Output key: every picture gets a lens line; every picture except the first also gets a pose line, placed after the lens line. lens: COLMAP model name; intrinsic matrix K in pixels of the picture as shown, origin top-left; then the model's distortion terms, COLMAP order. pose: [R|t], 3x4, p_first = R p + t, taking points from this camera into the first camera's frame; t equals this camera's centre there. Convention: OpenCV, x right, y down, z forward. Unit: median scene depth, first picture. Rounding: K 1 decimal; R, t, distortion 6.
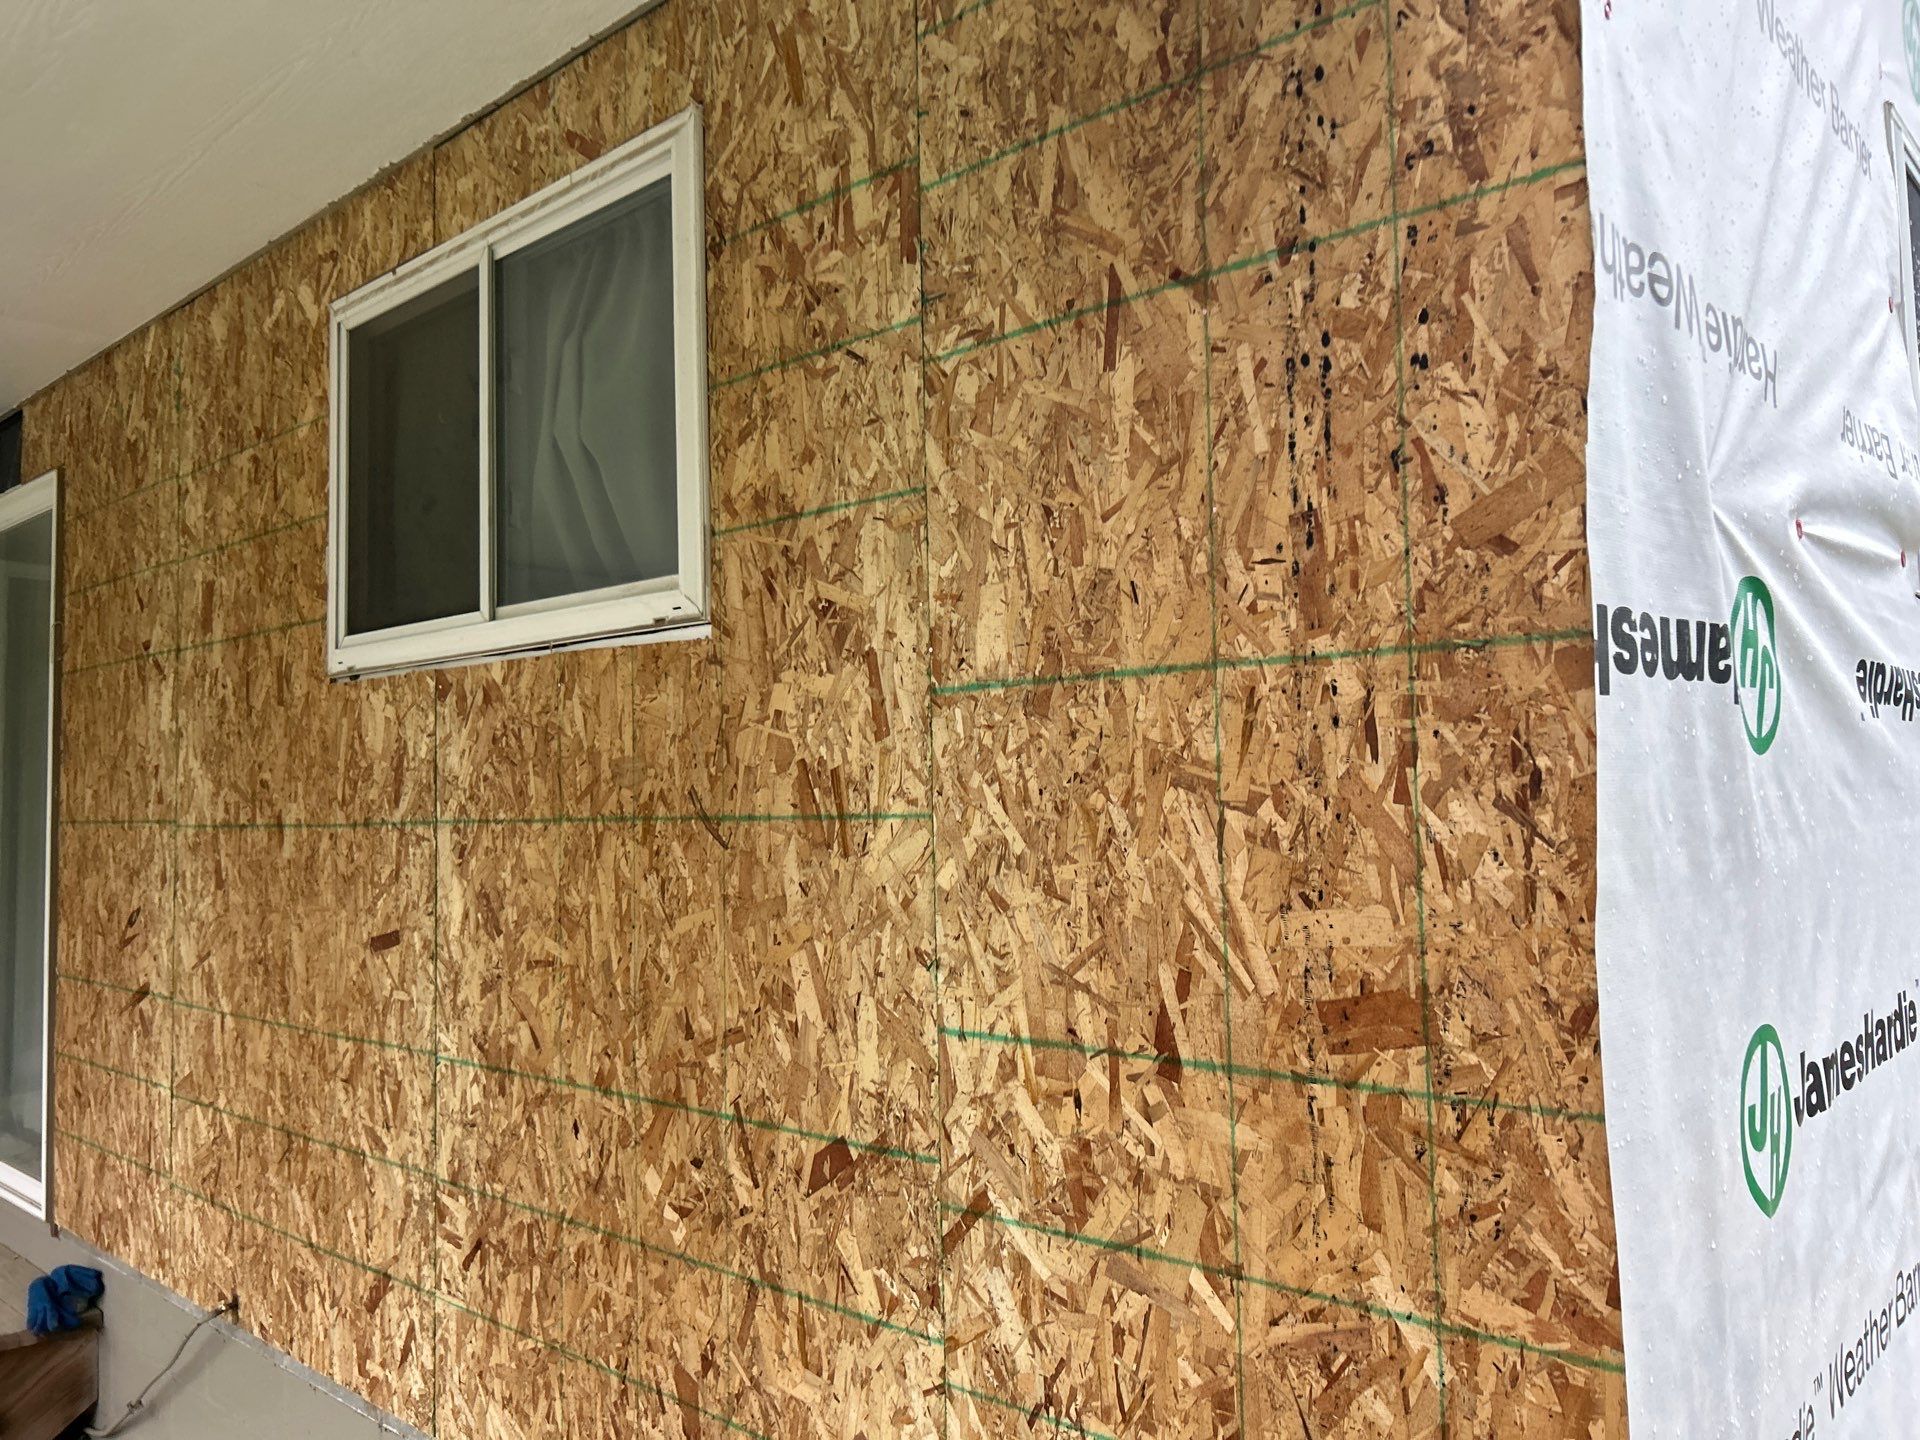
lens RADIAL K [[1471.9, 0, 960.0], [0, 1471.9, 720.0], [0, 0, 1]] dist [0.007311, -0.000252]
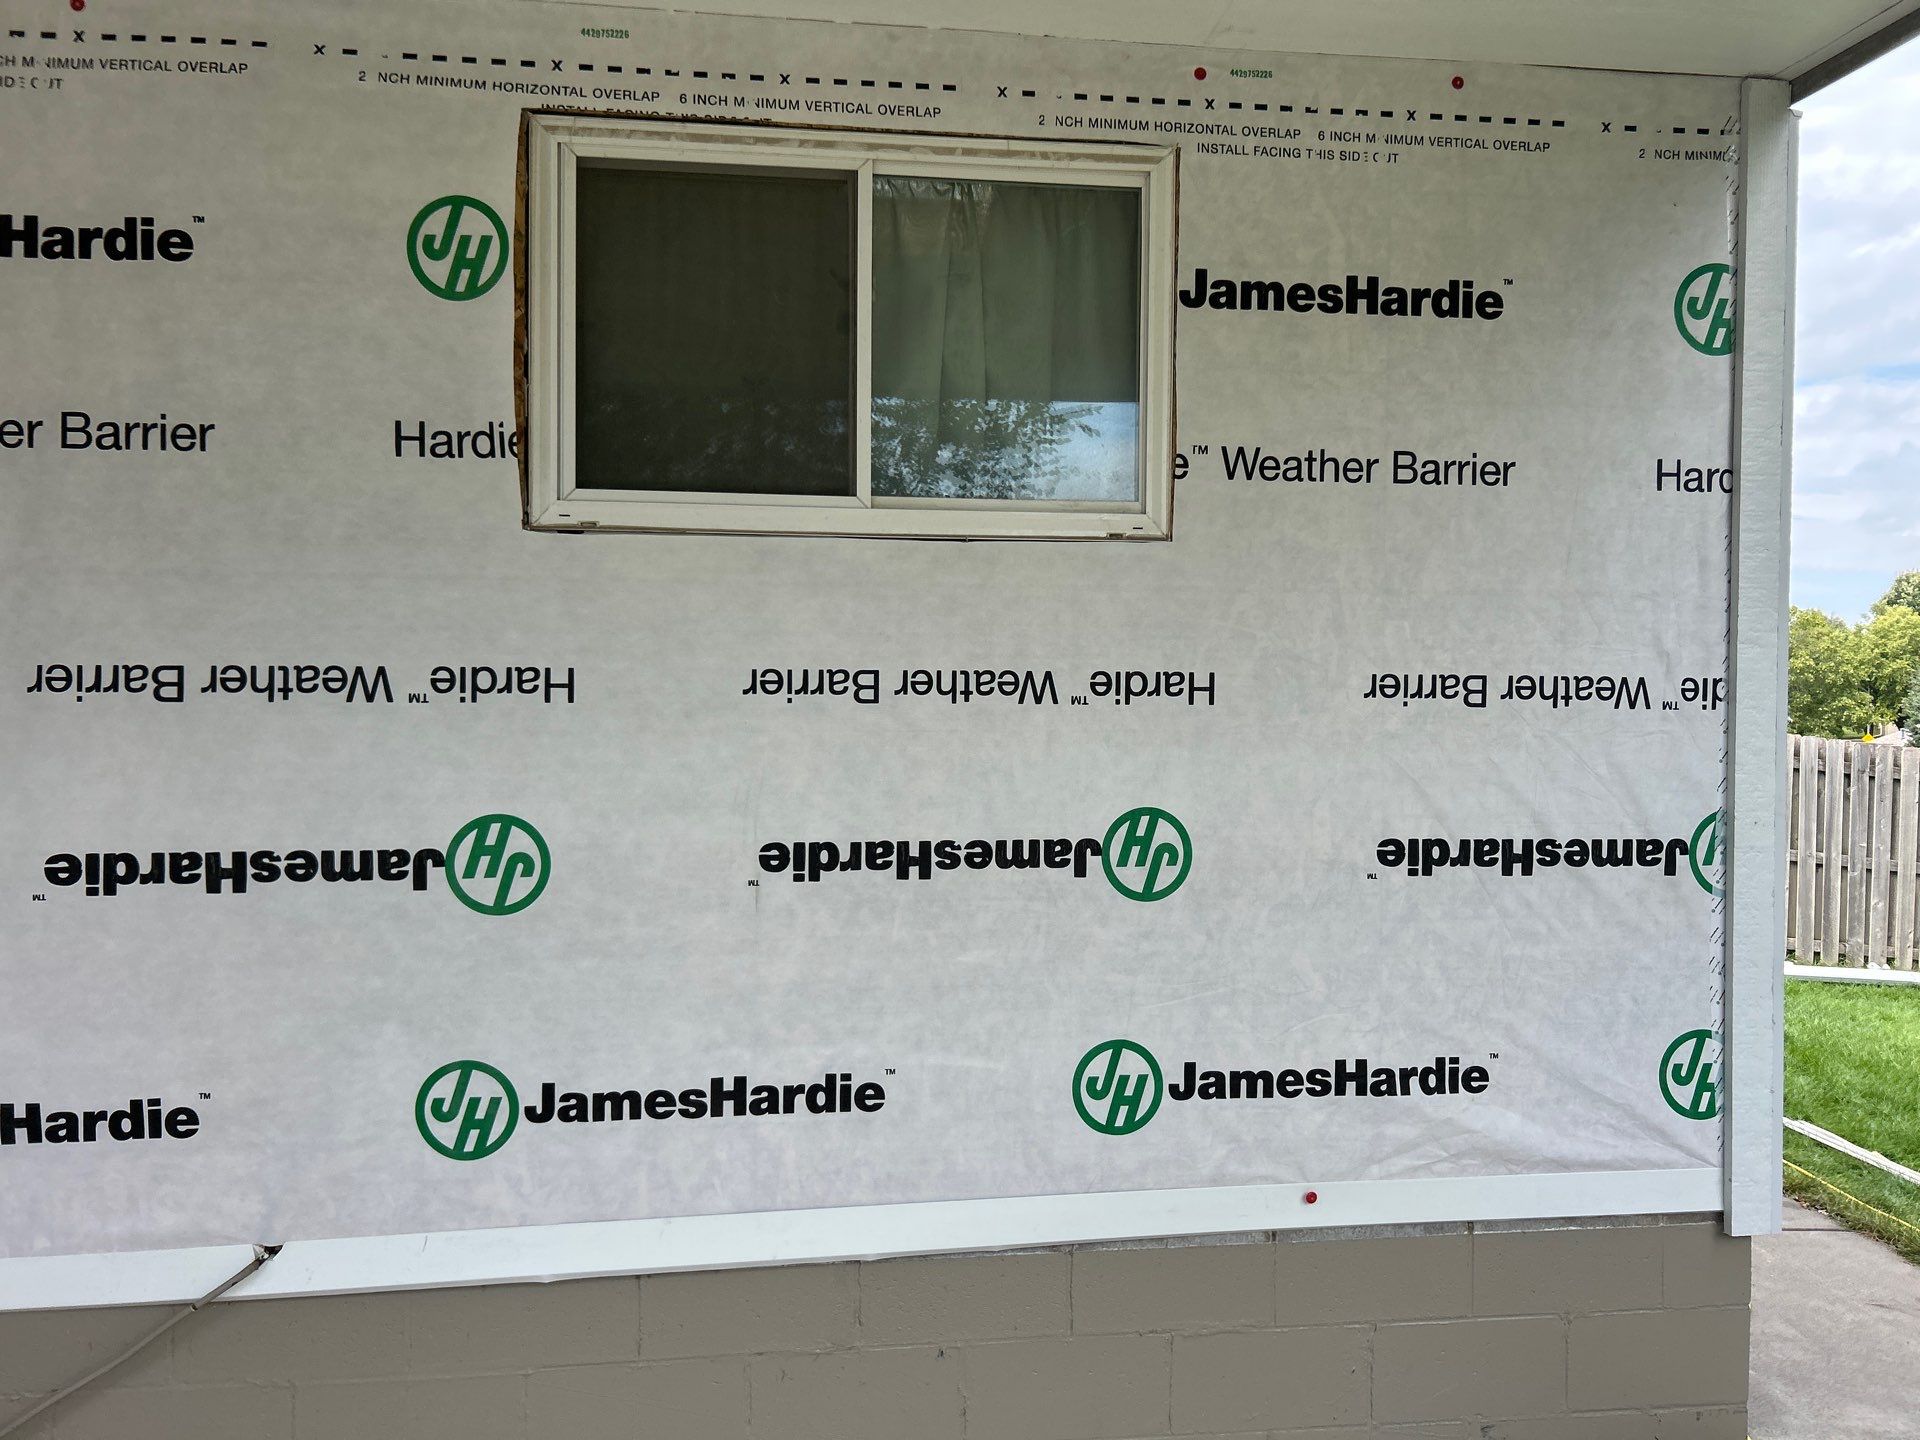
lens RADIAL K [[1471.9, 0, 960.0], [0, 1471.9, 720.0], [0, 0, 1]] dist [0.007311, -0.000252]
pose [[0.643629, 0.000603, 0.765337, -1.504314], [-0.054623, 0.997486, 0.045151, 0.052886], [-0.763386, -0.070866, 0.642044, 0.294775]]
